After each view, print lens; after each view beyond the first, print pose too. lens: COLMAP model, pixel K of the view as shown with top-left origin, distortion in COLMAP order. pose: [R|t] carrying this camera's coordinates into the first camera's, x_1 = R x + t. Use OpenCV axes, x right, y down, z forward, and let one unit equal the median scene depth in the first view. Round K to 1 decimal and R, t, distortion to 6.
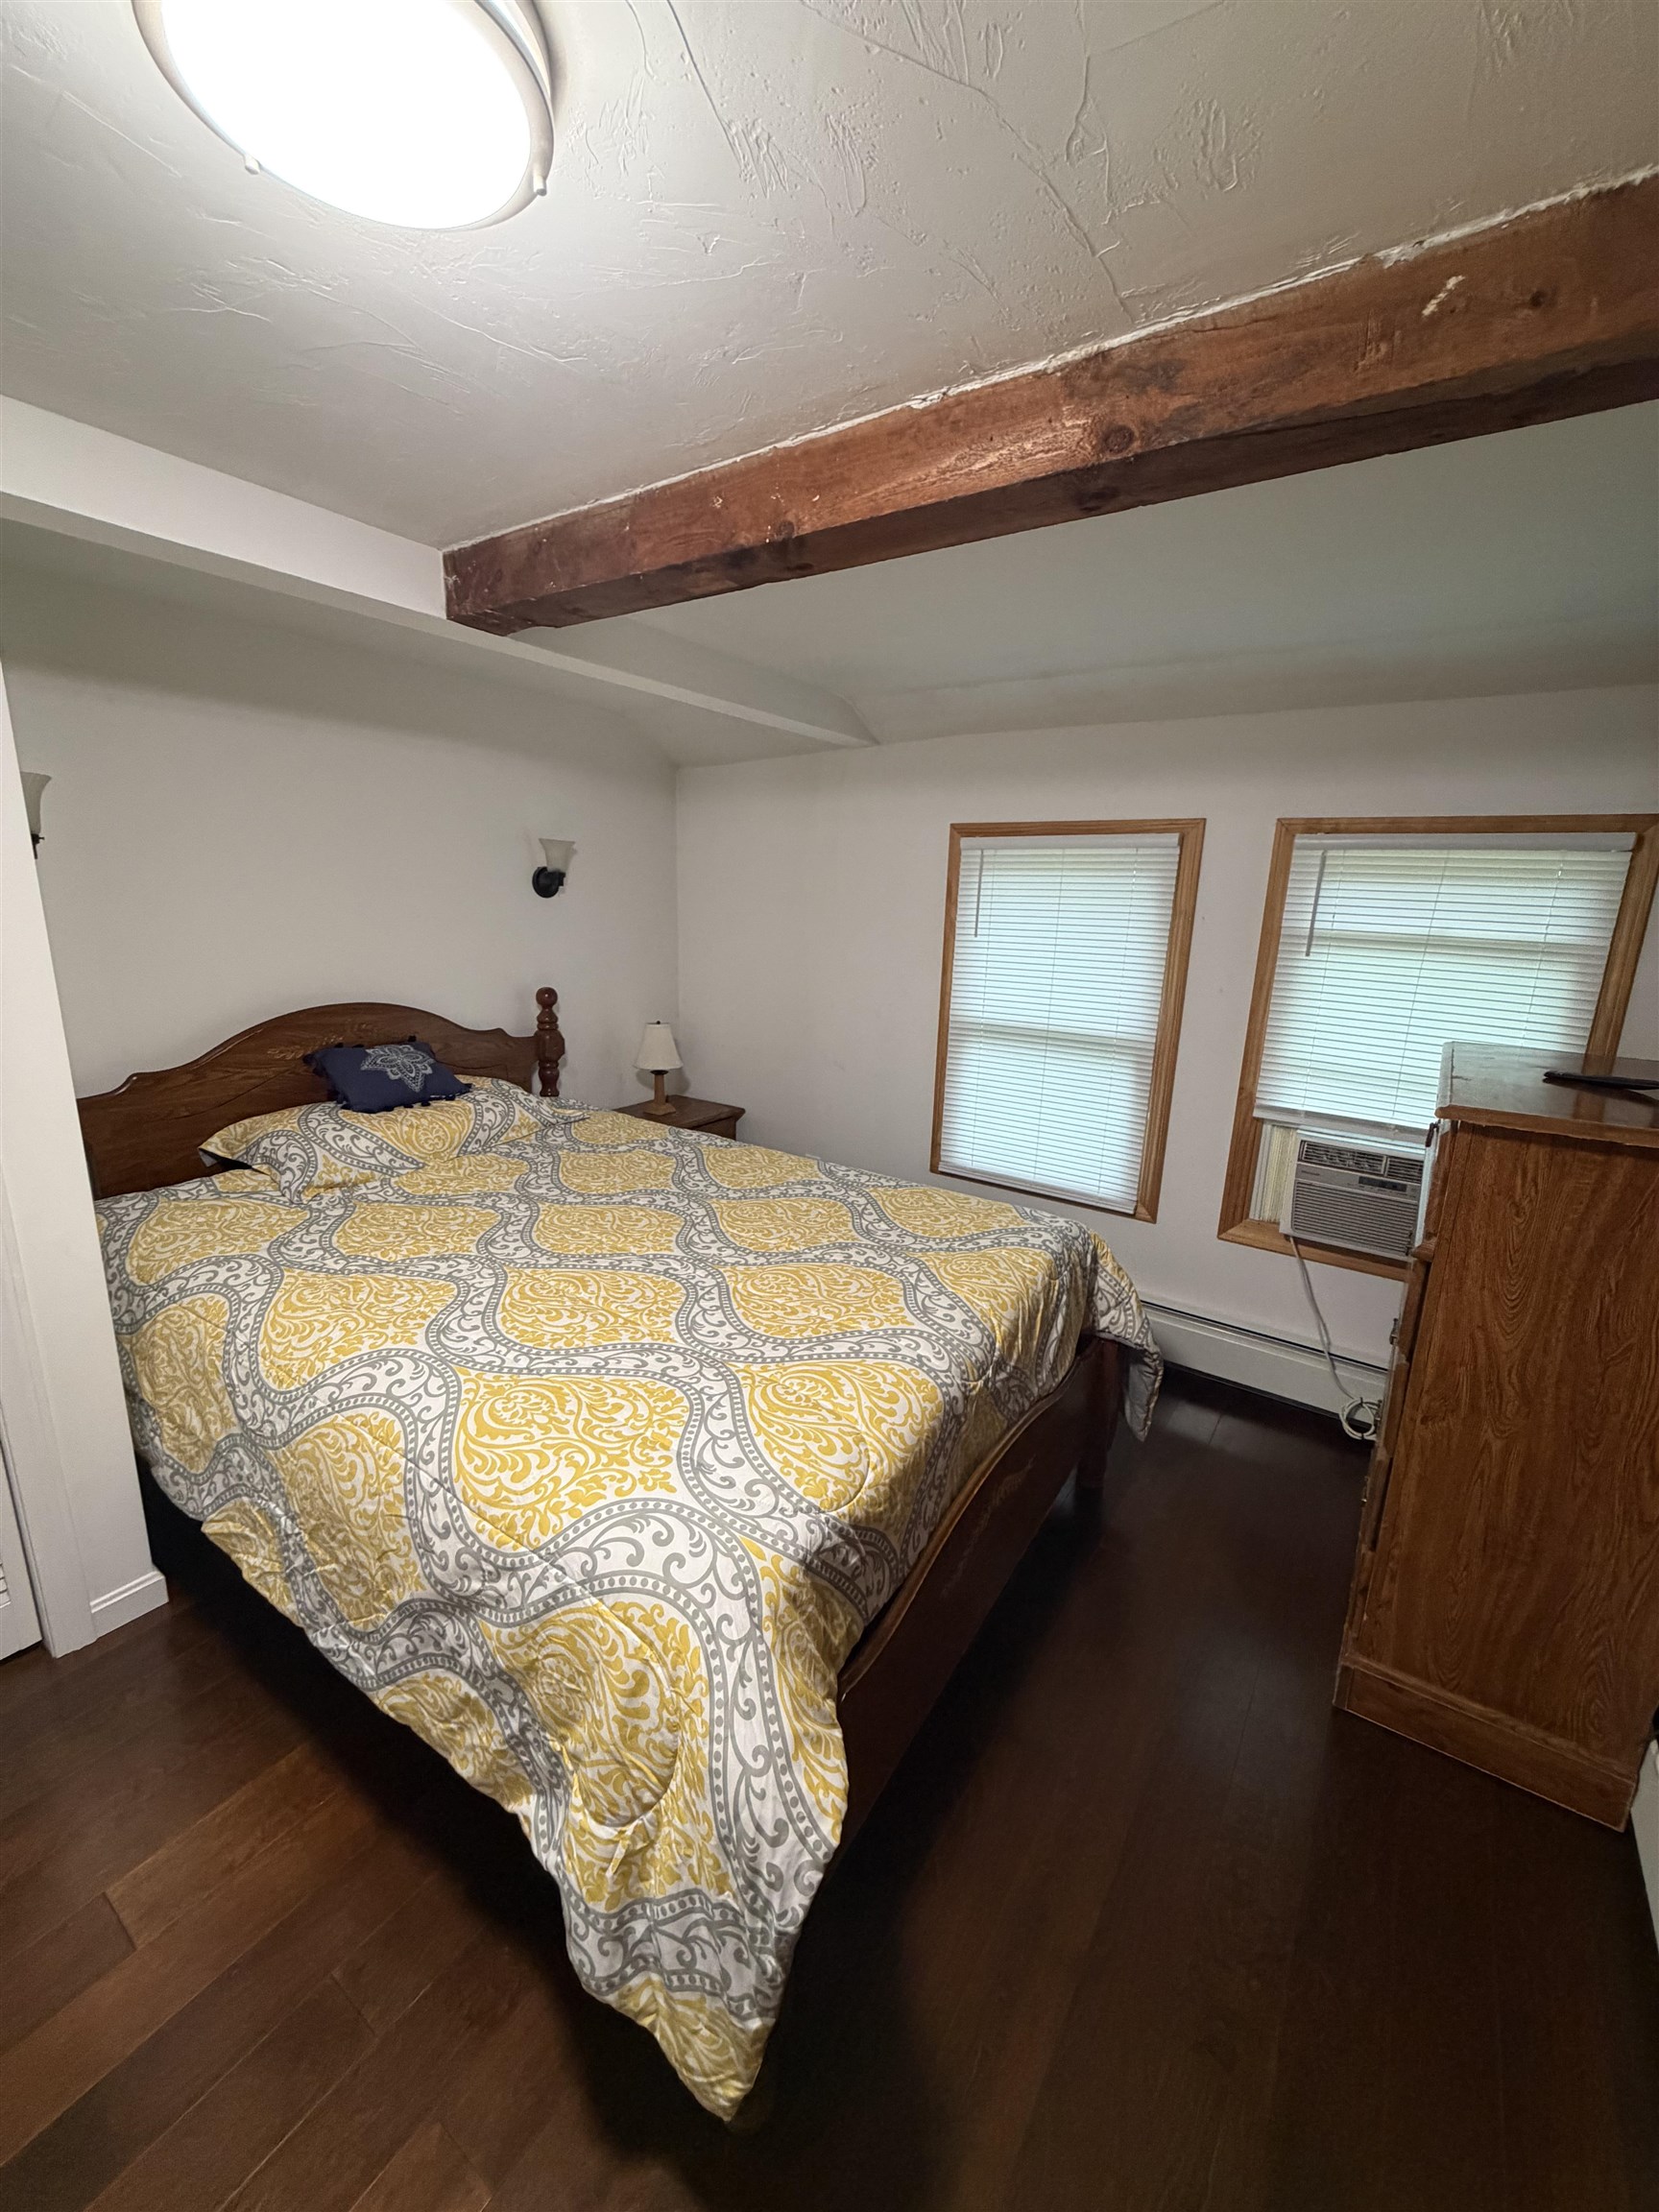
lens RADIAL K [[873.1, 0, 828.7], [0, 873.1, 1101.0], [0, 0, 1]] dist [0.000708, 0.000337]
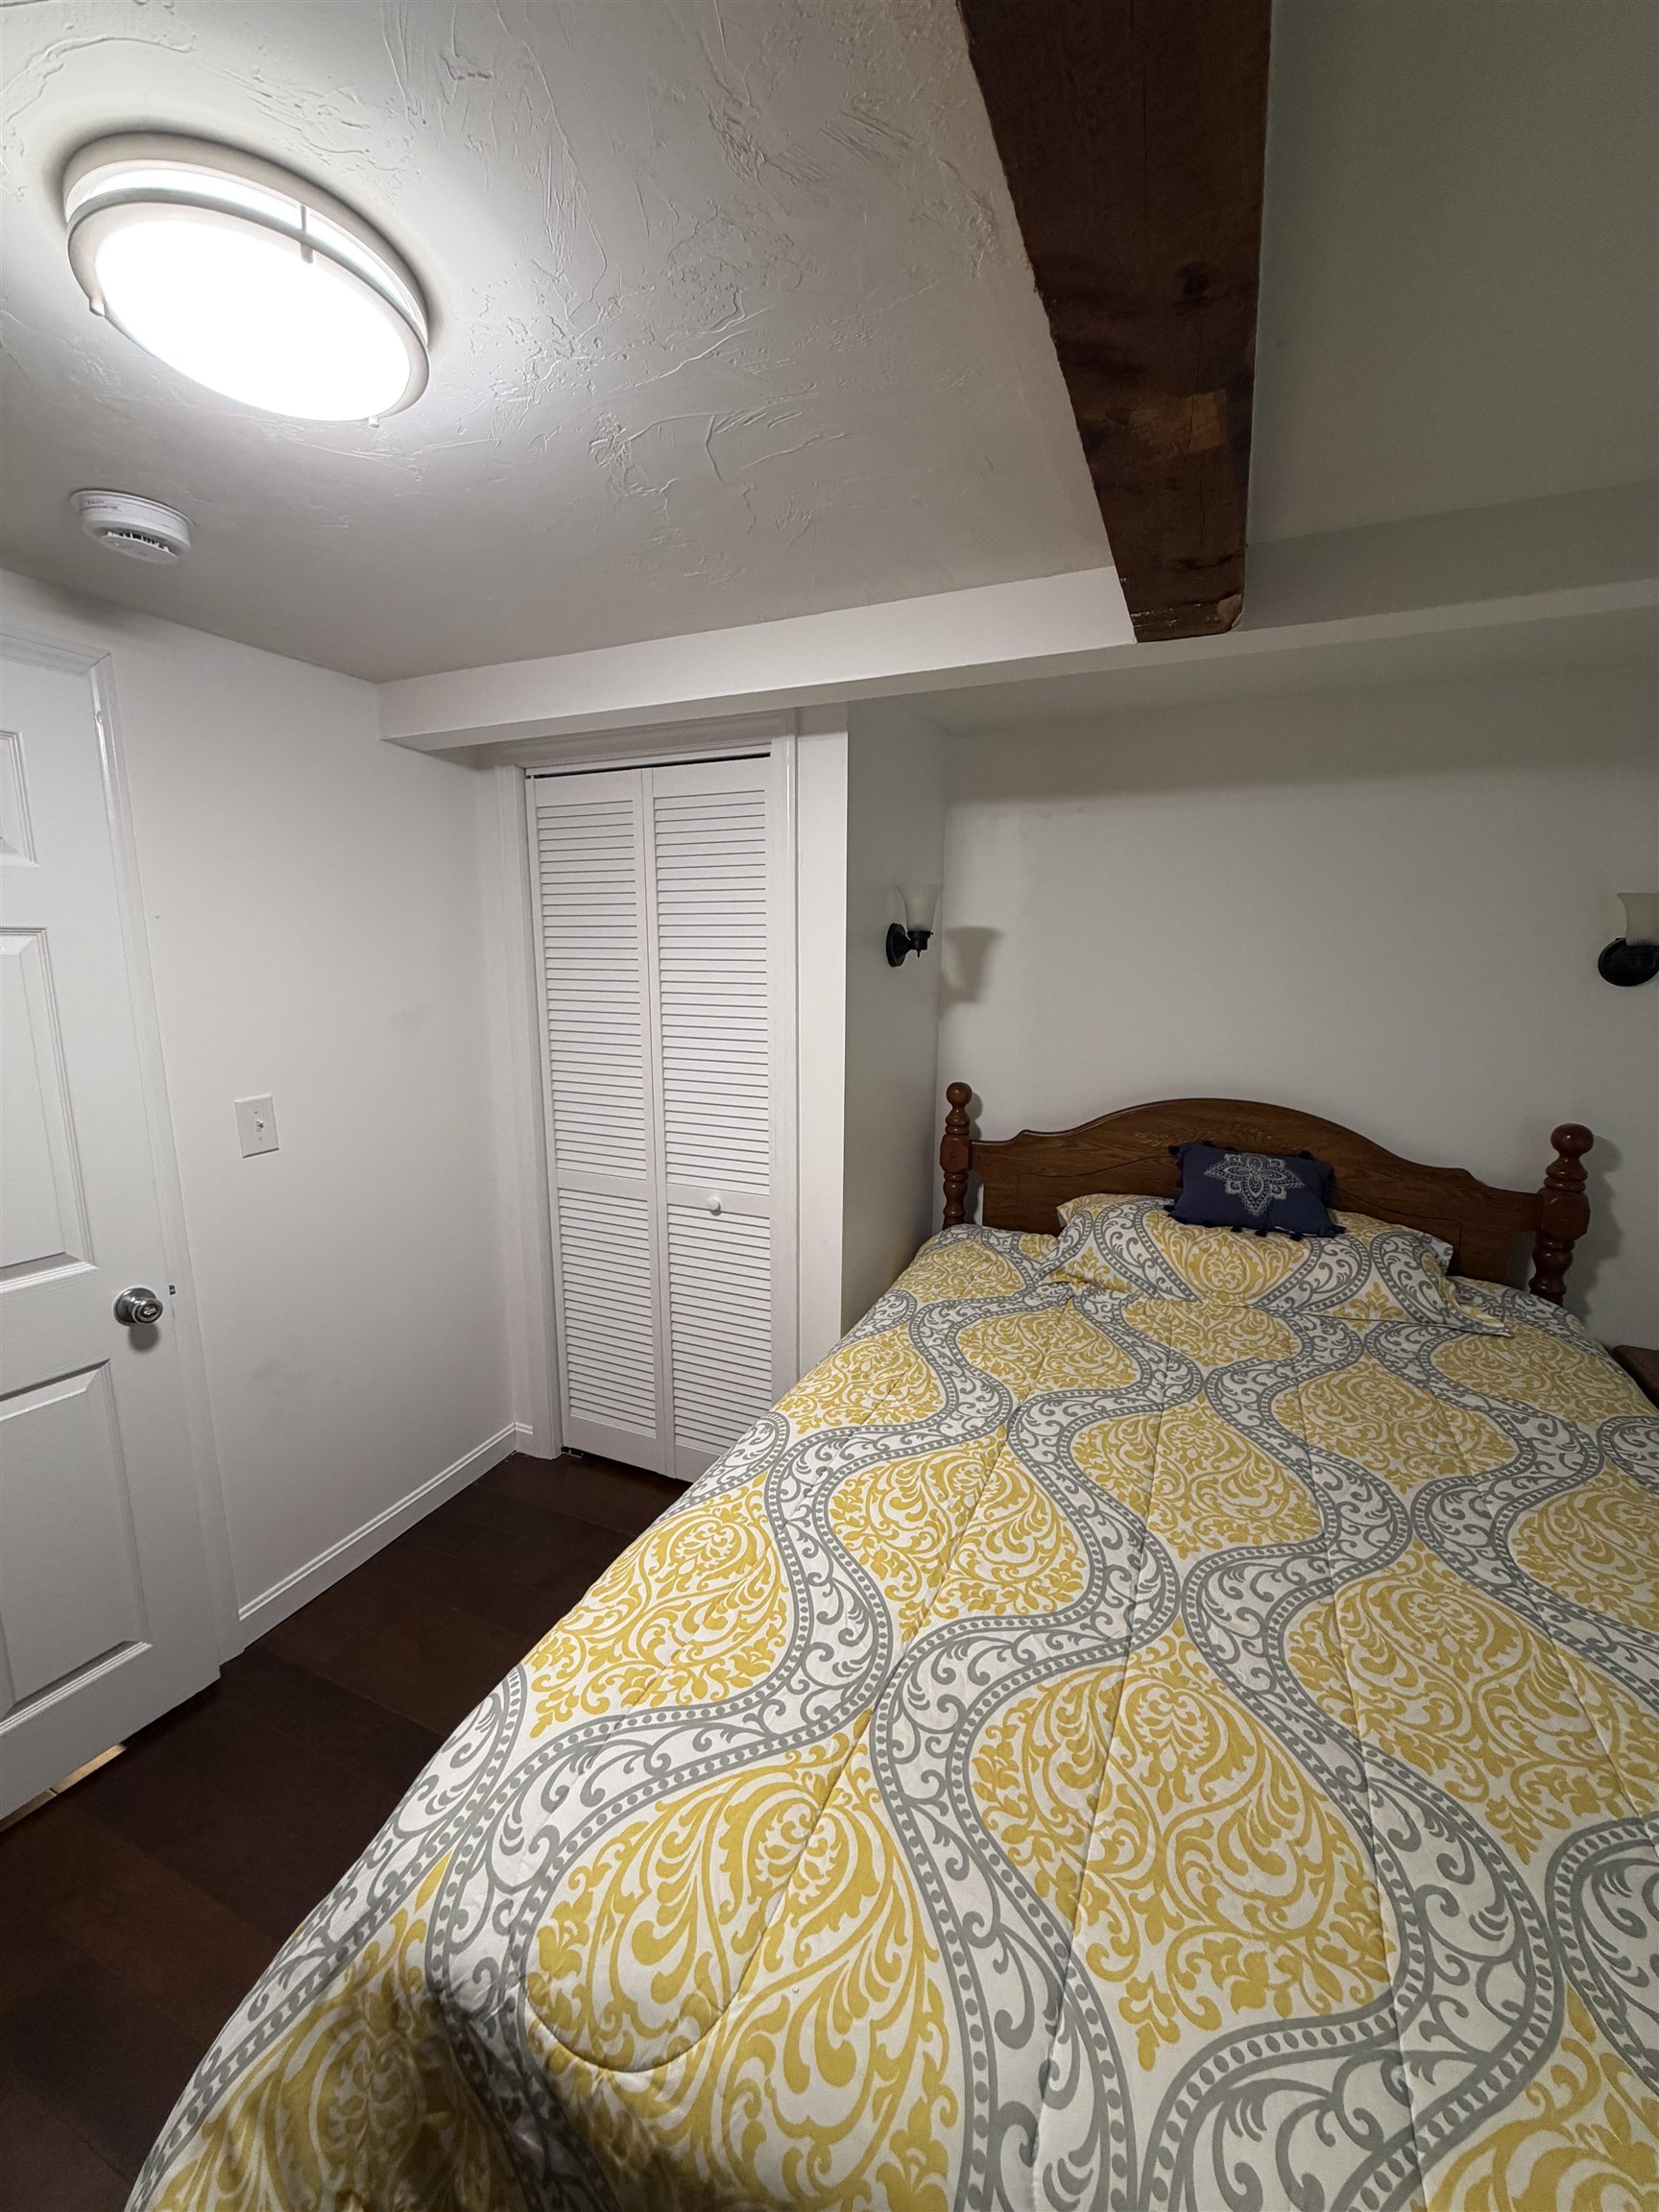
lens RADIAL K [[873.1, 0, 831.4], [0, 873.1, 1105.8], [0, 0, 1]] dist [0.000708, 0.000337]
pose [[0.185557, 0.143097, -0.972158, 0.307921], [-0.232704, 0.967597, 0.098009, -0.128454], [0.954682, 0.208039, 0.212844, 0.555007]]
